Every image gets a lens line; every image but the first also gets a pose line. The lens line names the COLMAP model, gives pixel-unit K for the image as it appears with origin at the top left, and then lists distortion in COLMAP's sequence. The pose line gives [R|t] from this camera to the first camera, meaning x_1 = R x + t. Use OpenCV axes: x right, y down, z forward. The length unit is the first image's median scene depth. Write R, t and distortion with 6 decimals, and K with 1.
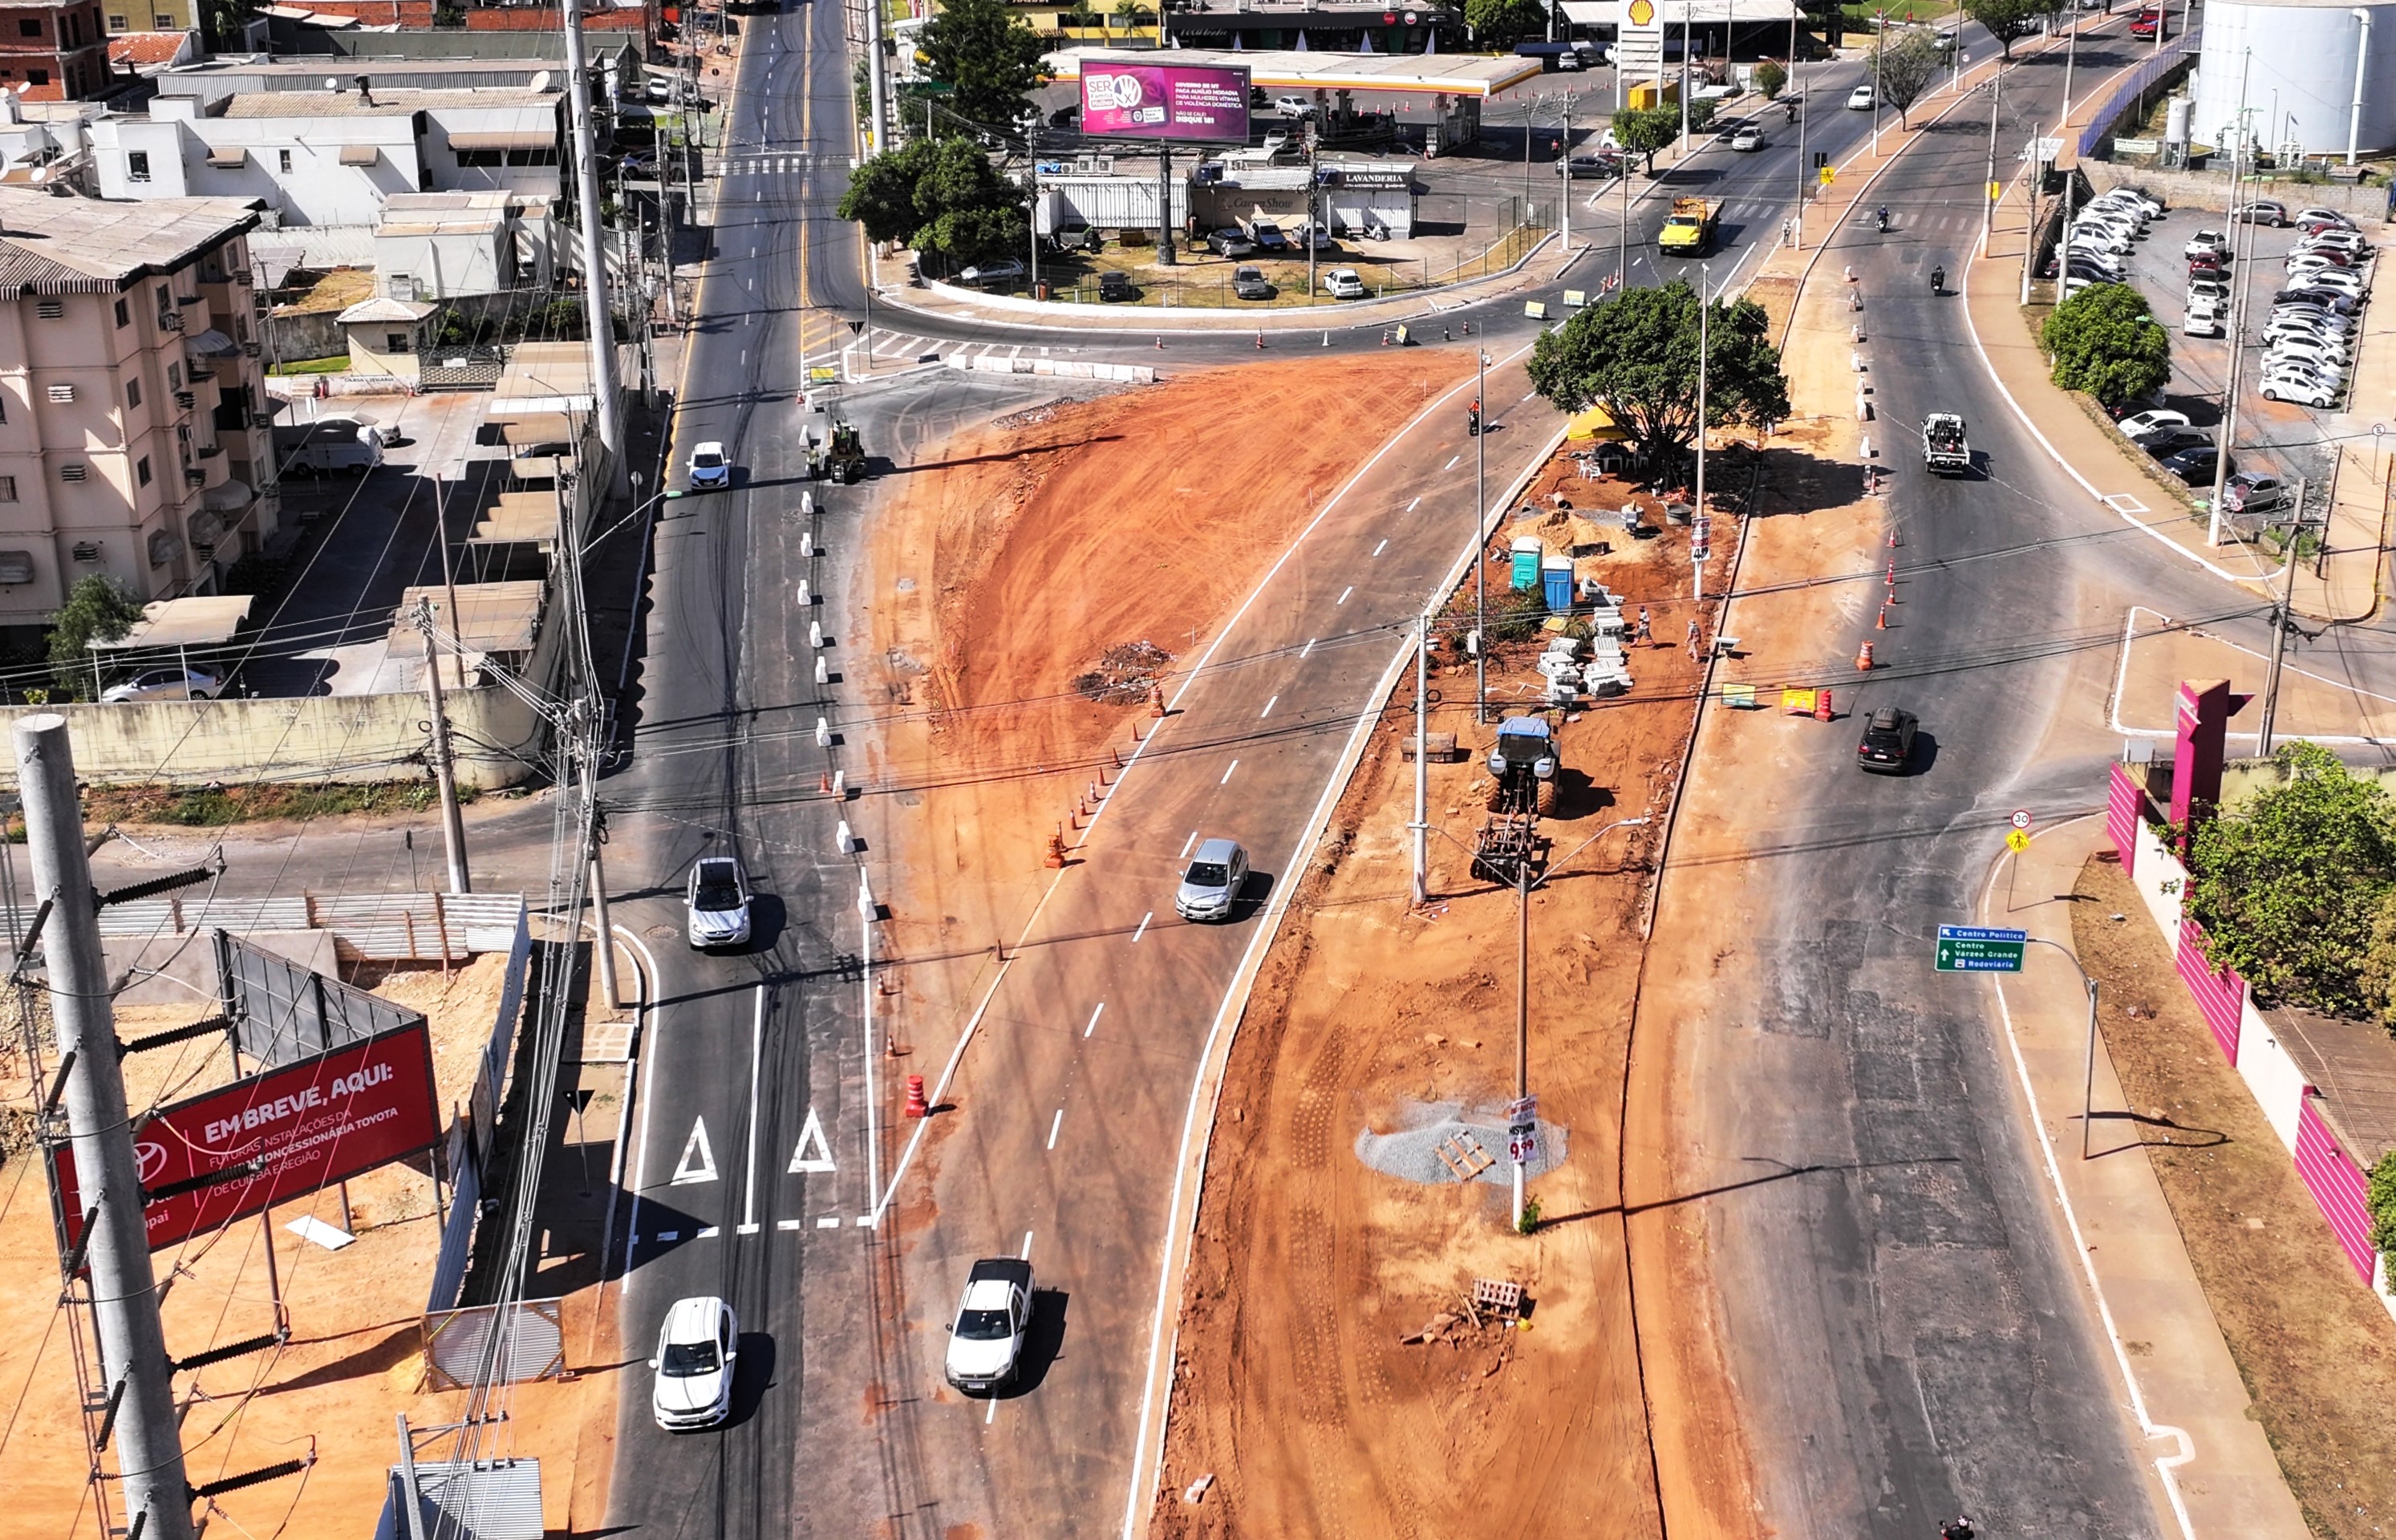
lens RADIAL K [[2960.6, 0, 1366.5], [0, 2960.6, 774.3], [0, 0, 1]] dist [0.004611, 0.012749]
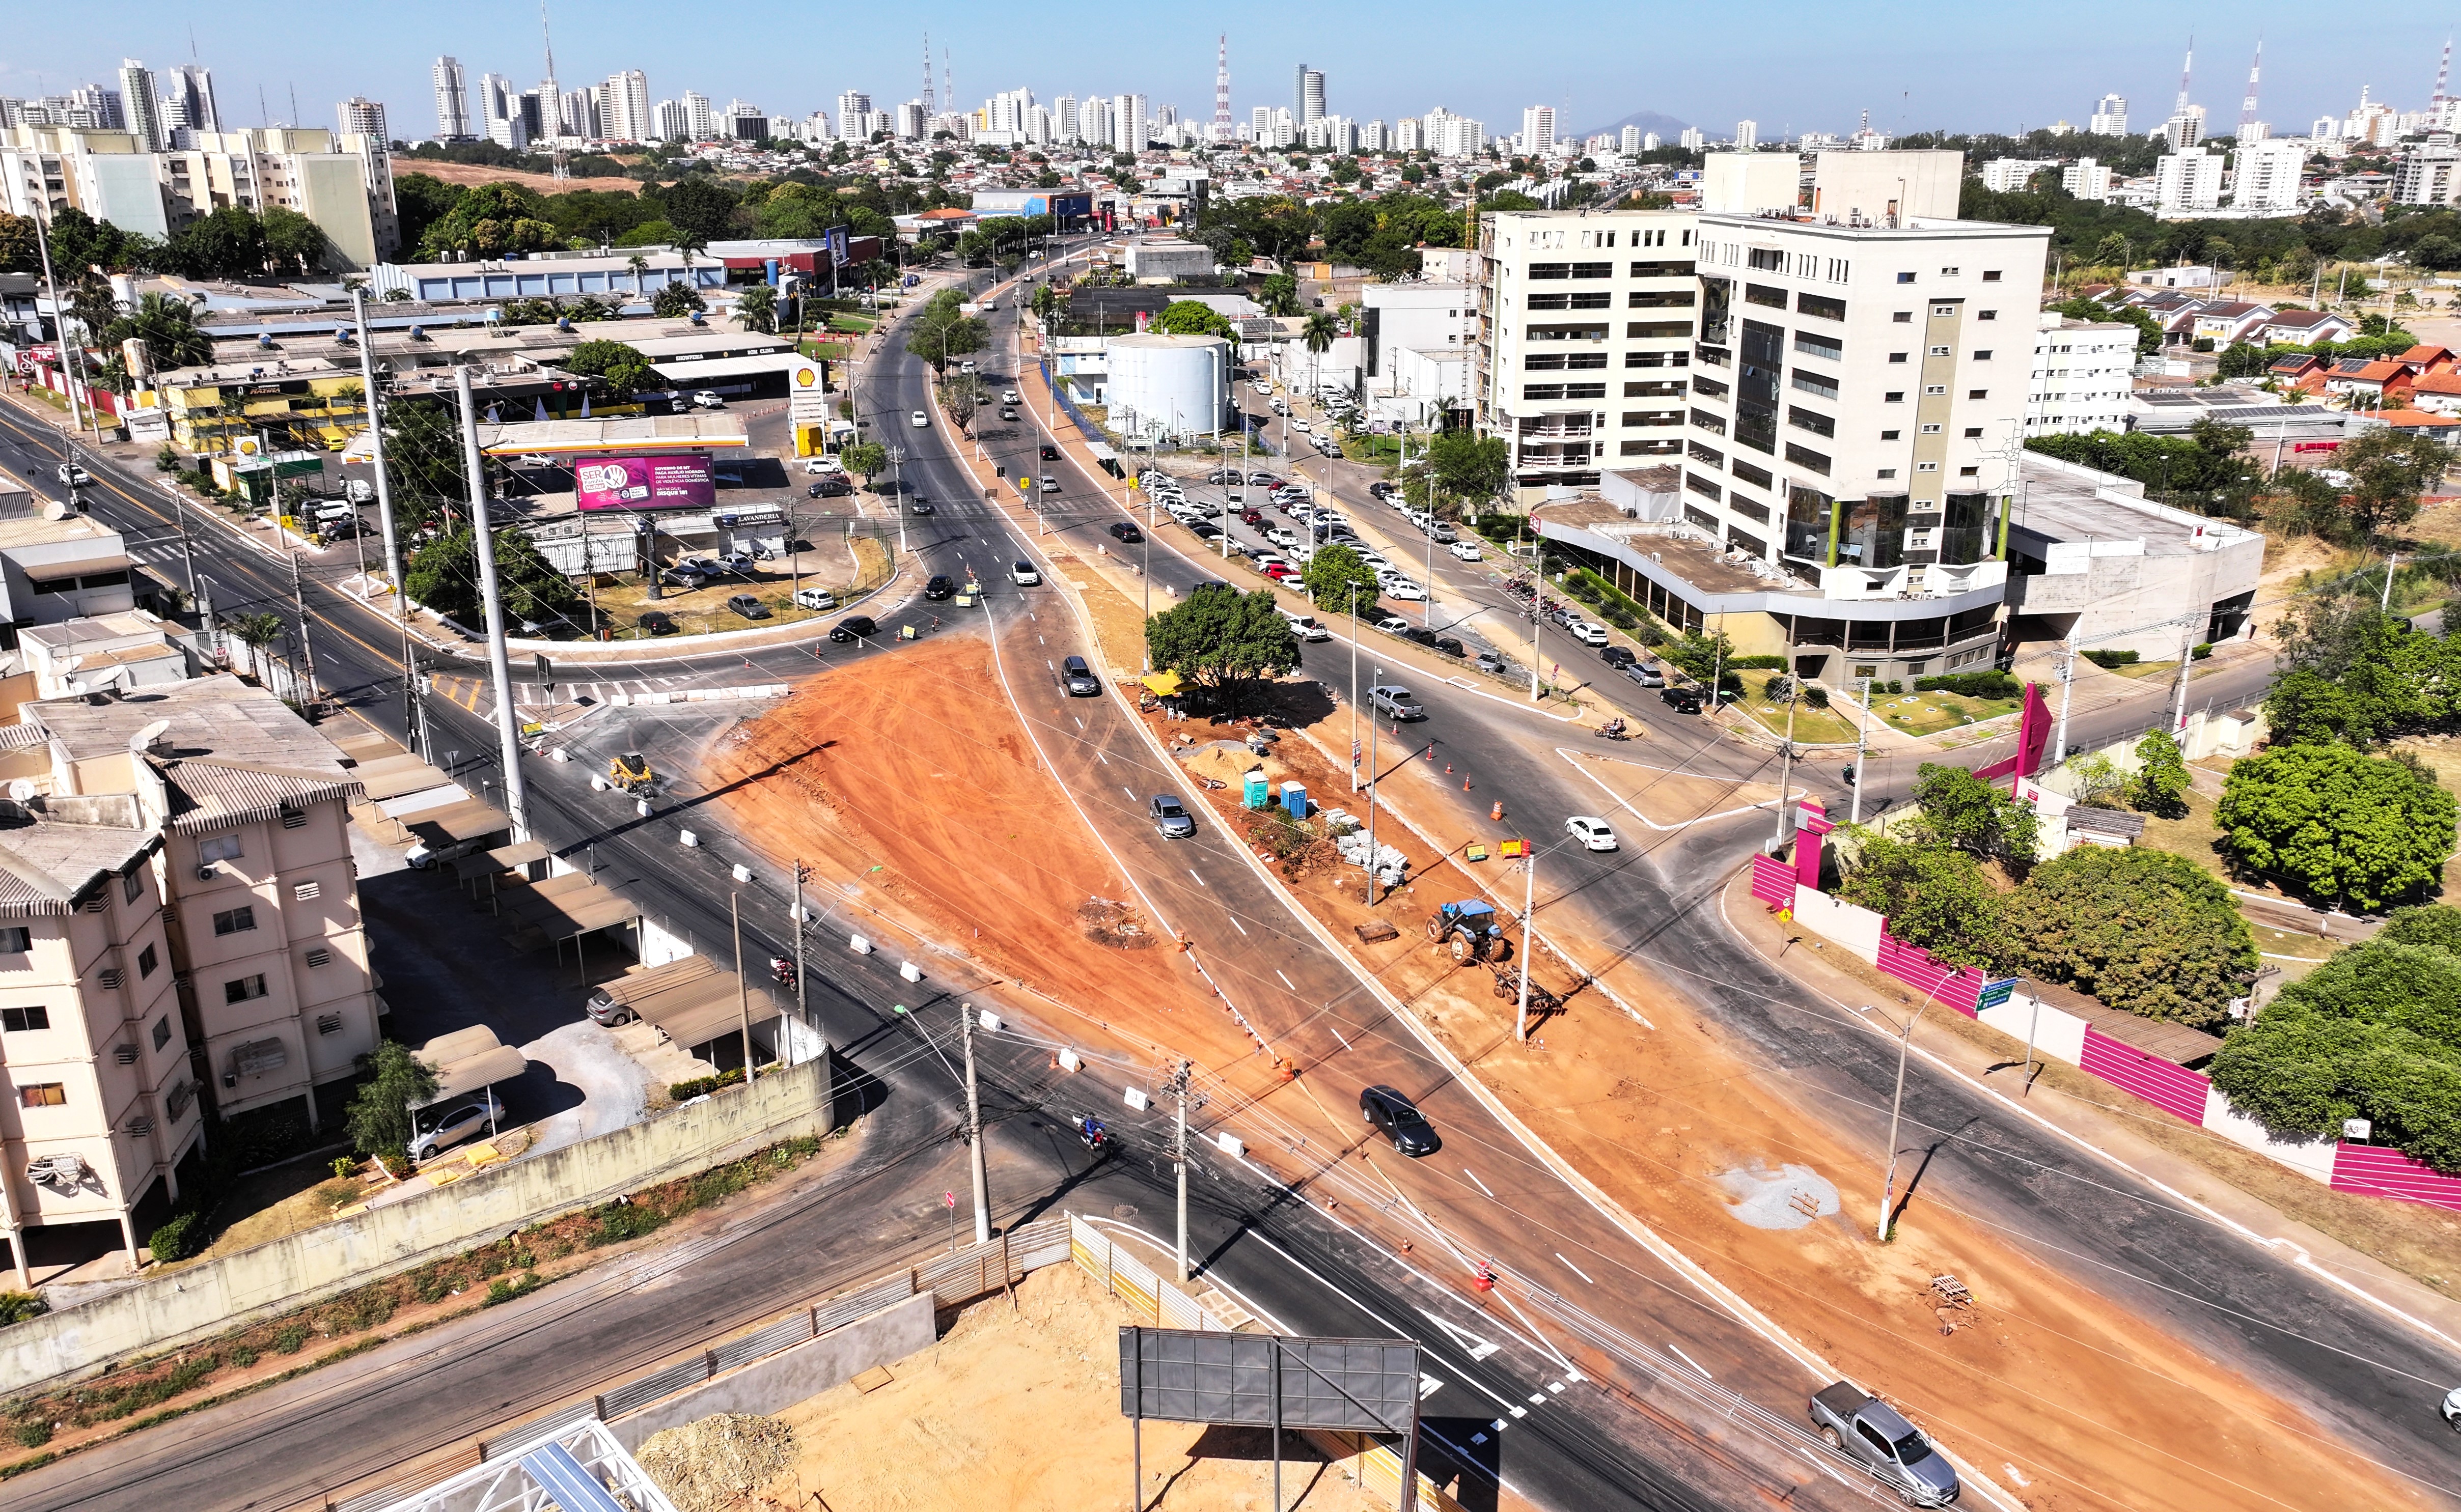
lens RADIAL K [[1876.1, 0, 1230.5], [0, 1876.1, 756.0], [0, 0, 1]] dist [0.007407, -0.000803]
pose [[0.832264, -0.172270, 0.526934, -0.437932], [0.179270, 0.983056, 0.038243, -0.121646], [-0.524594, 0.062635, 0.849045, 0.190153]]
